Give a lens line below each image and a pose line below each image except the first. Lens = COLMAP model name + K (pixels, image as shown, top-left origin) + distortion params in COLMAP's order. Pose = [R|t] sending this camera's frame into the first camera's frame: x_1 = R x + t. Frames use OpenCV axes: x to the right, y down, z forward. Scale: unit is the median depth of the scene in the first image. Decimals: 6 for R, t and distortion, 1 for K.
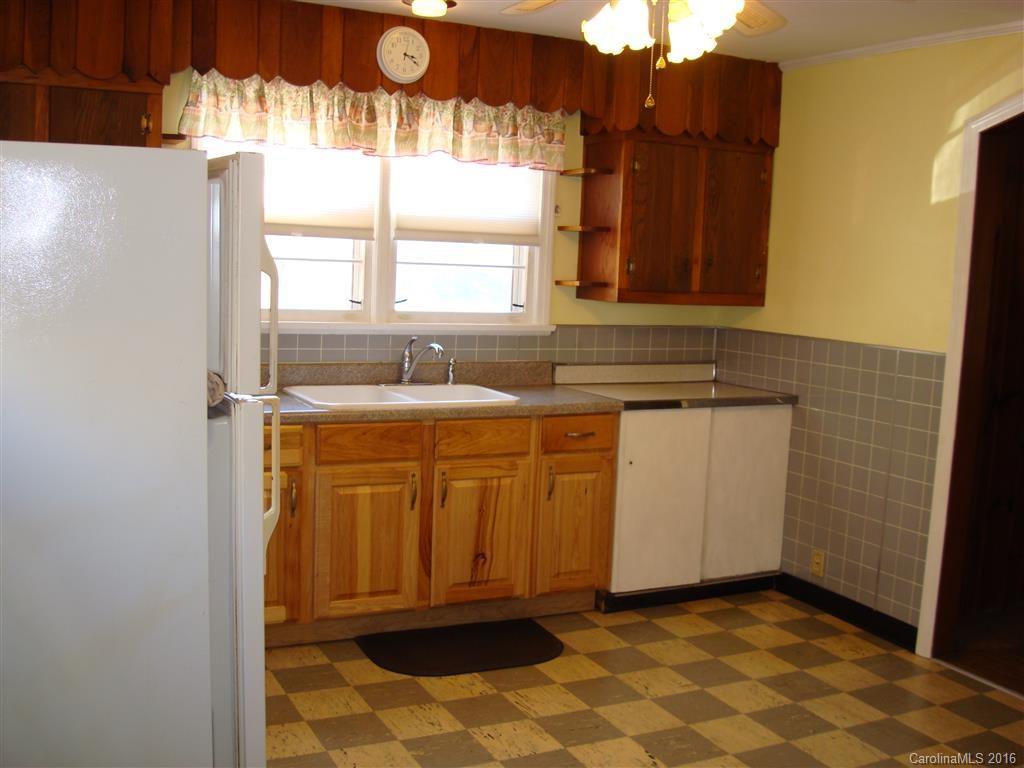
lens RADIAL K [[1081.5, 0, 510.0], [0, 1081.5, 385.5], [0, 0, 1]] dist [-0.112699, 0.000000]
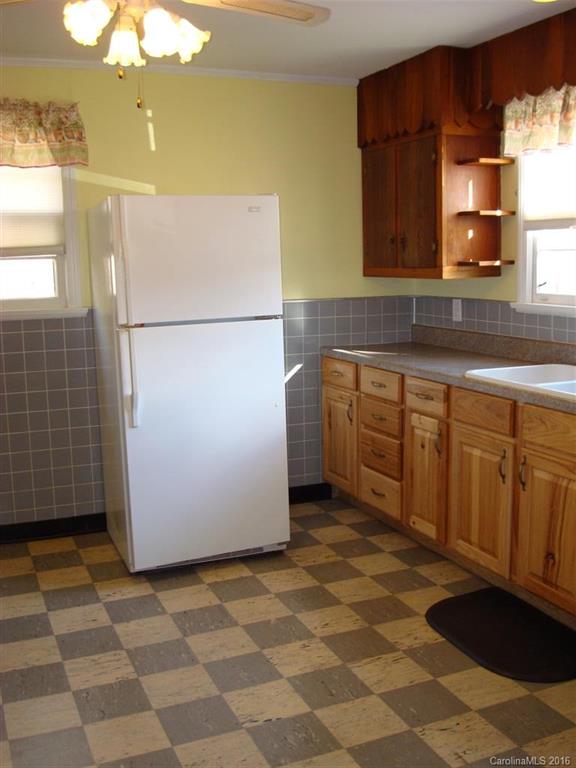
lens RADIAL K [[811.1, 0, 286.9], [0, 811.1, 384.4], [0, 0, 1]] dist [-0.112699, 0.000000]
pose [[-0.053511, 0.112598, -0.992199, 0.704198], [-0.102170, 0.987790, 0.117608, -0.051538], [0.993327, 0.107666, -0.041353, 0.835853]]
